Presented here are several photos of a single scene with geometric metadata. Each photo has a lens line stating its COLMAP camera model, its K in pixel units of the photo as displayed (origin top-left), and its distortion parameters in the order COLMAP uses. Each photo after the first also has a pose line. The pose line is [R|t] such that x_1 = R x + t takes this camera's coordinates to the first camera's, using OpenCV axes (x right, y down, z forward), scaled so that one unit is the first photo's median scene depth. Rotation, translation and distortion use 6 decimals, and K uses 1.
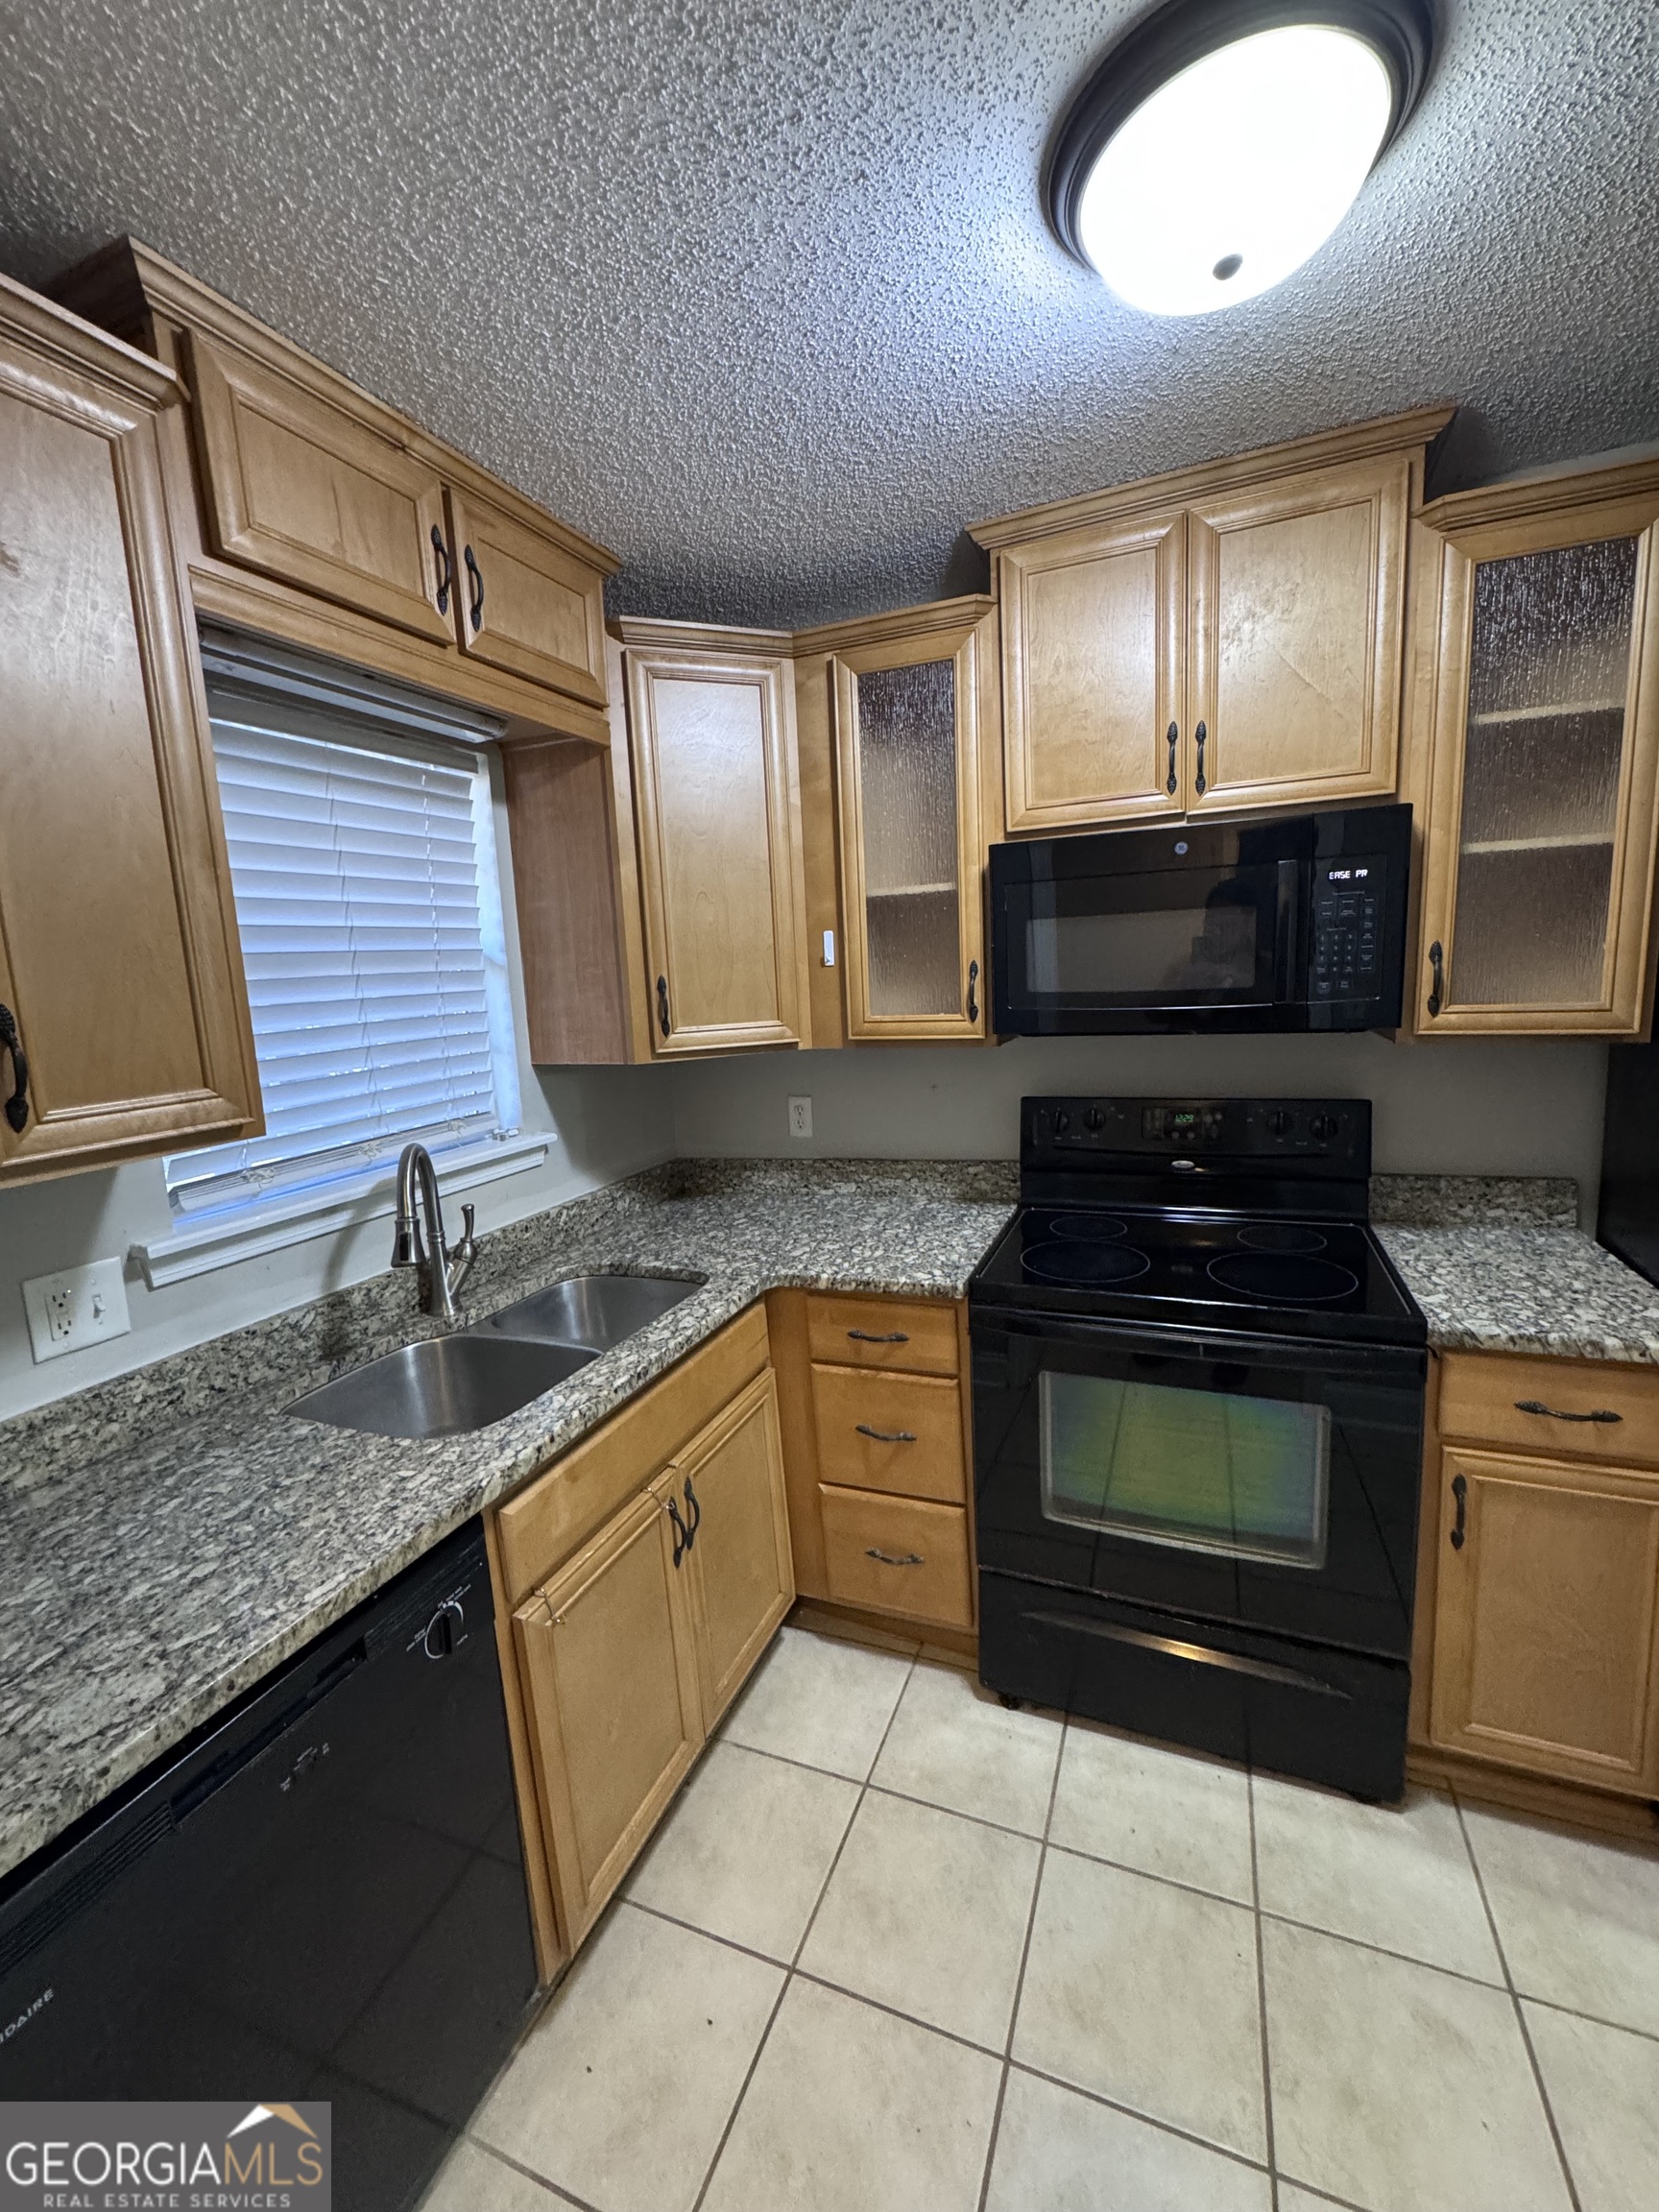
lens RADIAL K [[886.5, 0, 829.4], [0, 886.5, 1104.2], [0, 0, 1]] dist [0.001097, 0.000692]
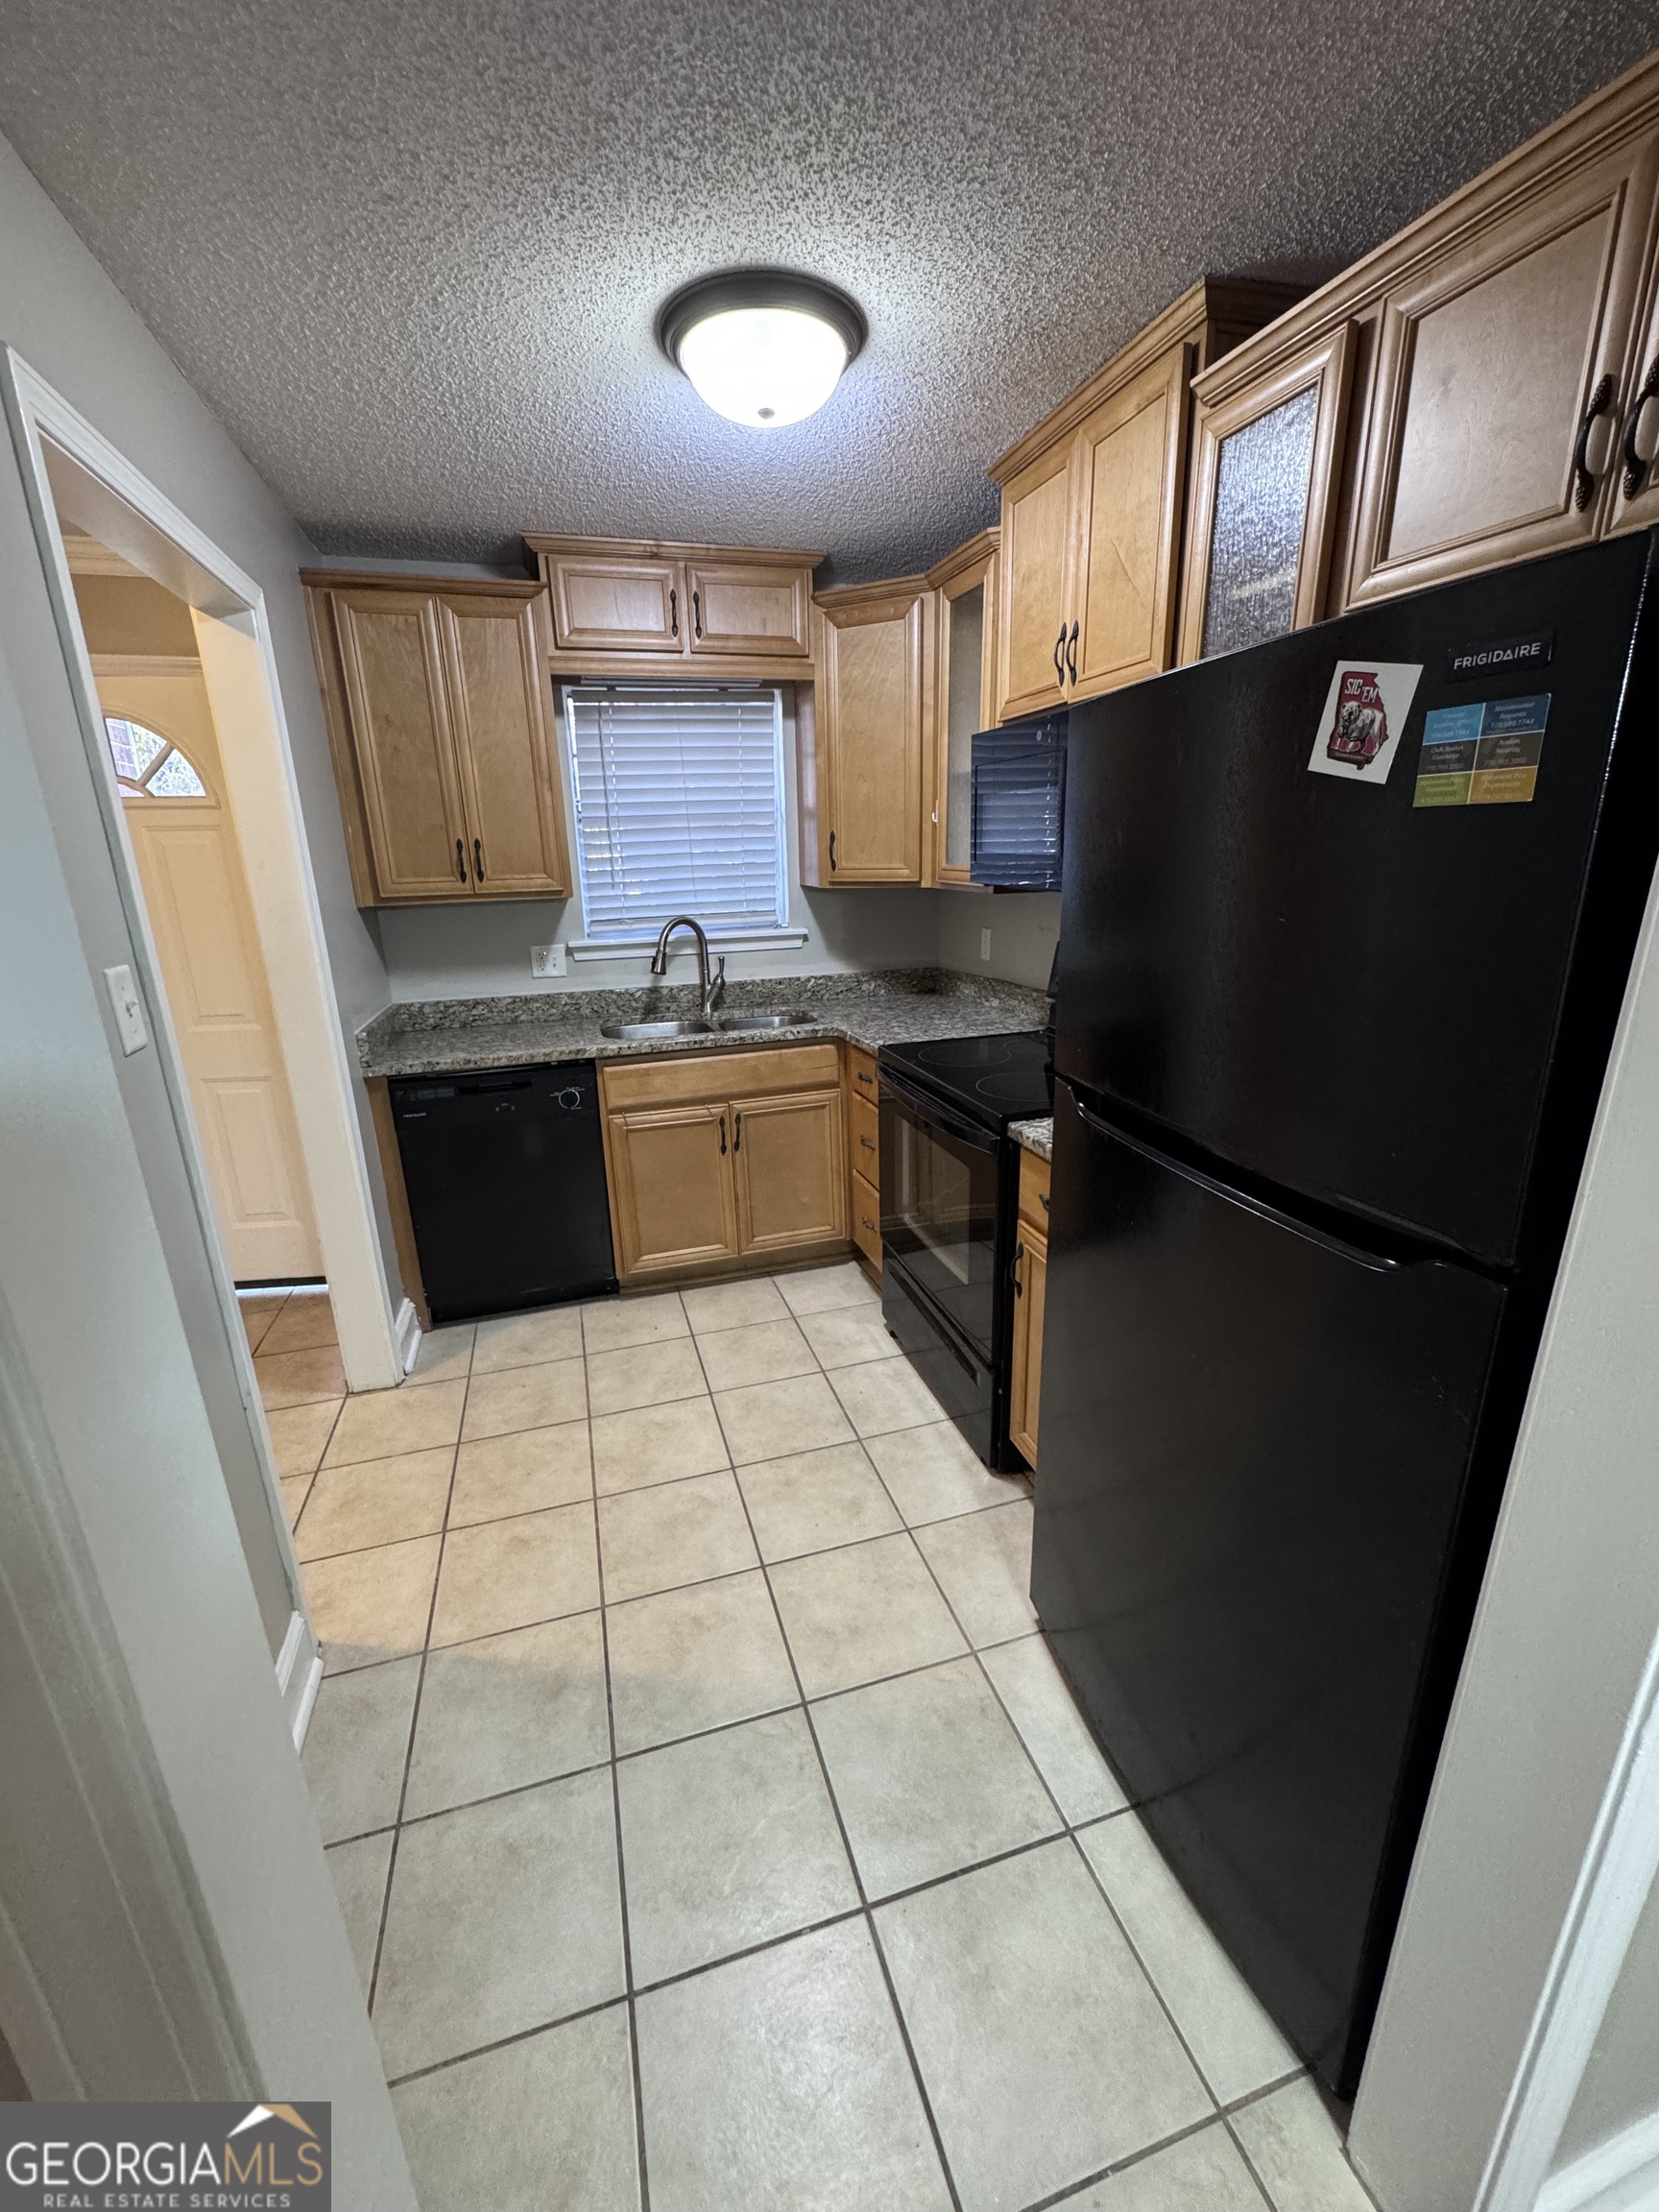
lens RADIAL K [[886.5, 0, 837.7], [0, 886.5, 1103.3], [0, 0, 1]] dist [0.001097, 0.000692]
pose [[0.644043, 0.247779, -0.723750, 1.168379], [-0.121892, 0.967243, 0.222672, -0.032381], [0.755216, -0.055190, 0.653148, -0.041959]]
